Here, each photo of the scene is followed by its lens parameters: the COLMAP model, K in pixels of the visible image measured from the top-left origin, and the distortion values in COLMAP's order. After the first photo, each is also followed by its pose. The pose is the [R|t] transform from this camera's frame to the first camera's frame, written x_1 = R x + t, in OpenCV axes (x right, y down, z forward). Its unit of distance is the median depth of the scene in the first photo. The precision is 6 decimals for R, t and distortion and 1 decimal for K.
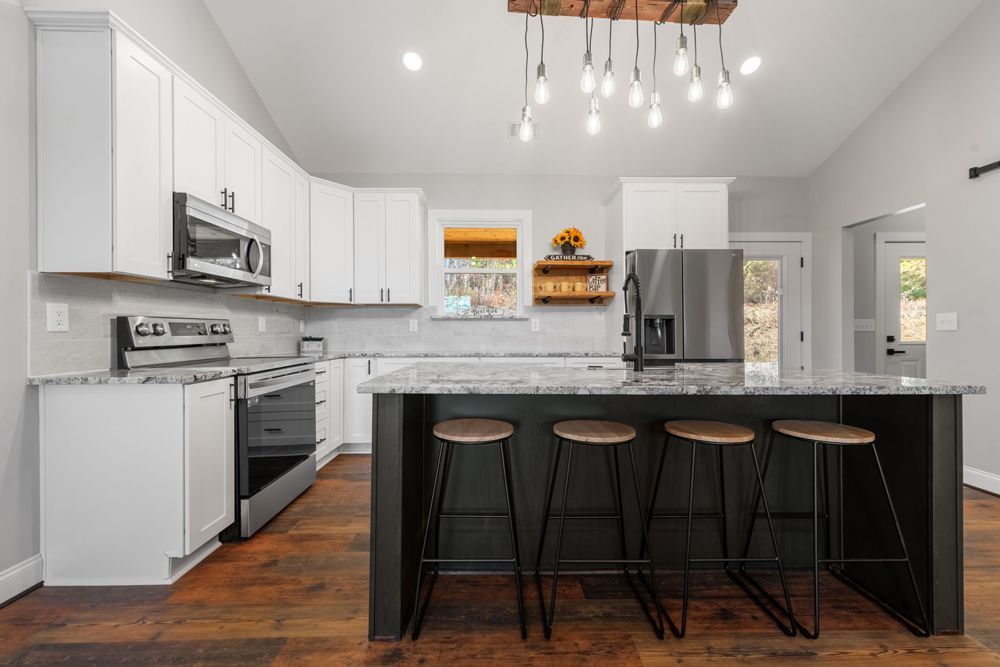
lens RADIAL K [[392.0, 0, 508.3], [0, 392.0, 329.7], [0, 0, 1]] dist [0.005139, -0.000202]
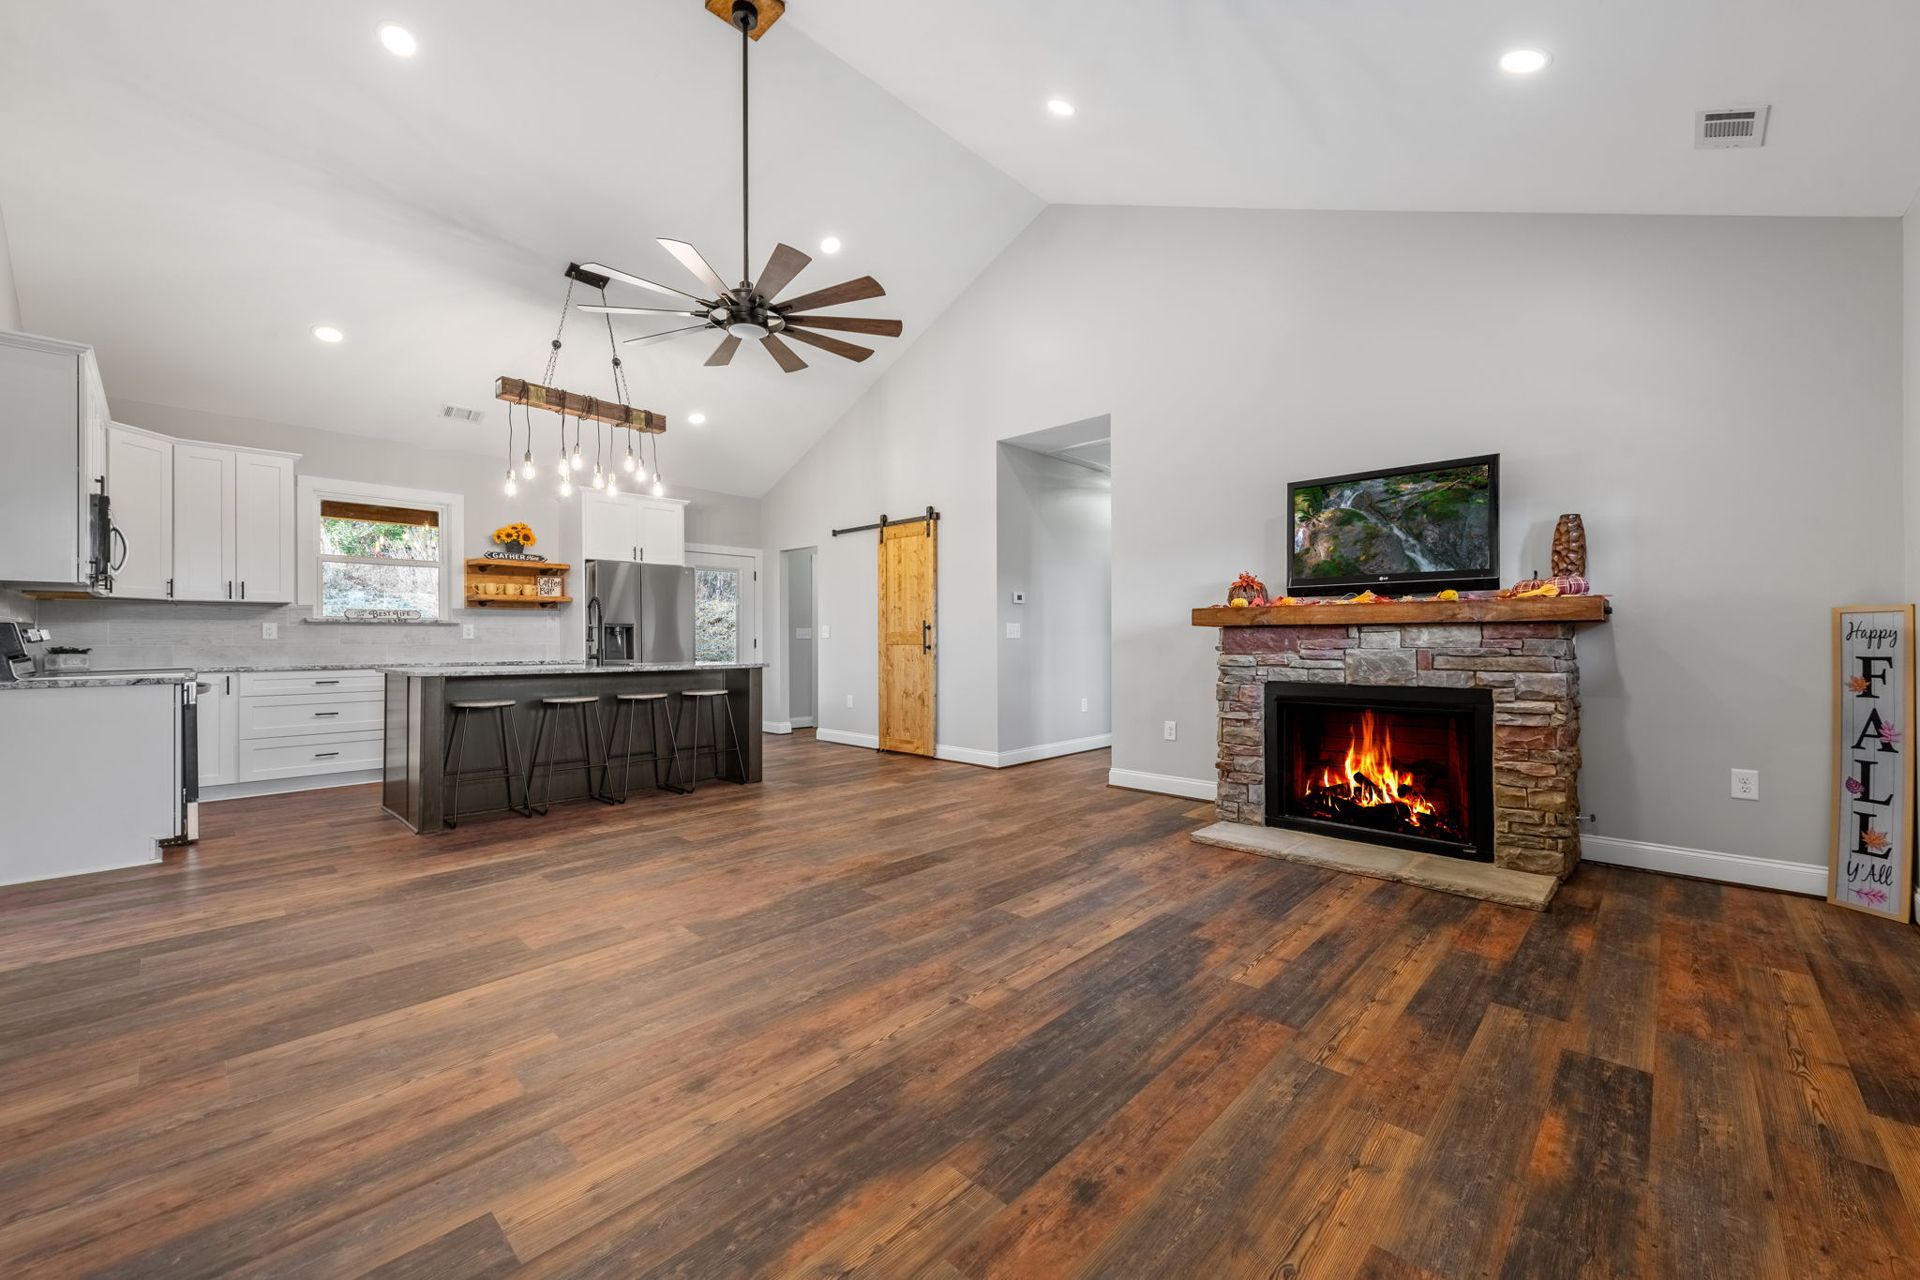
lens RADIAL K [[752.7, 0, 975.8], [0, 752.7, 632.7], [0, 0, 1]] dist [0.005139, -0.000202]
pose [[0.701962, 0.005304, 0.712194, -0.340822], [-0.001180, 0.999980, -0.006285, -0.000406], [-0.712213, 0.003572, 0.701954, -0.978202]]
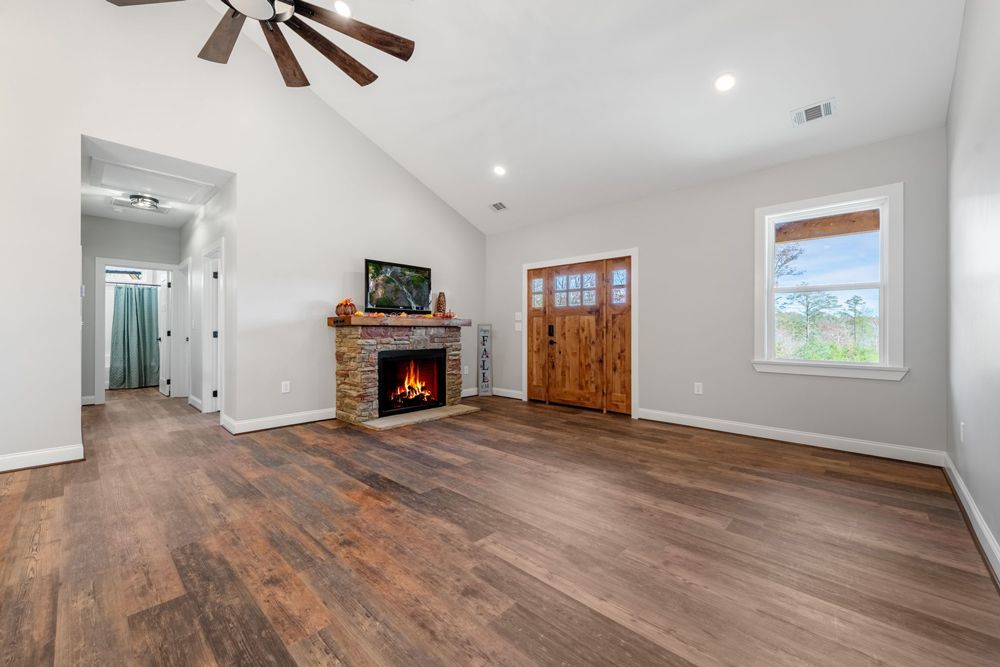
lens RADIAL K [[392.0, 0, 508.3], [0, 392.0, 329.7], [0, 0, 1]] dist [0.005139, -0.000202]
pose [[-0.714951, 0.004139, 0.699163, -0.454735], [-0.000042, 0.999982, -0.005964, 0.003173], [-0.699175, -0.004293, -0.714938, 0.657118]]
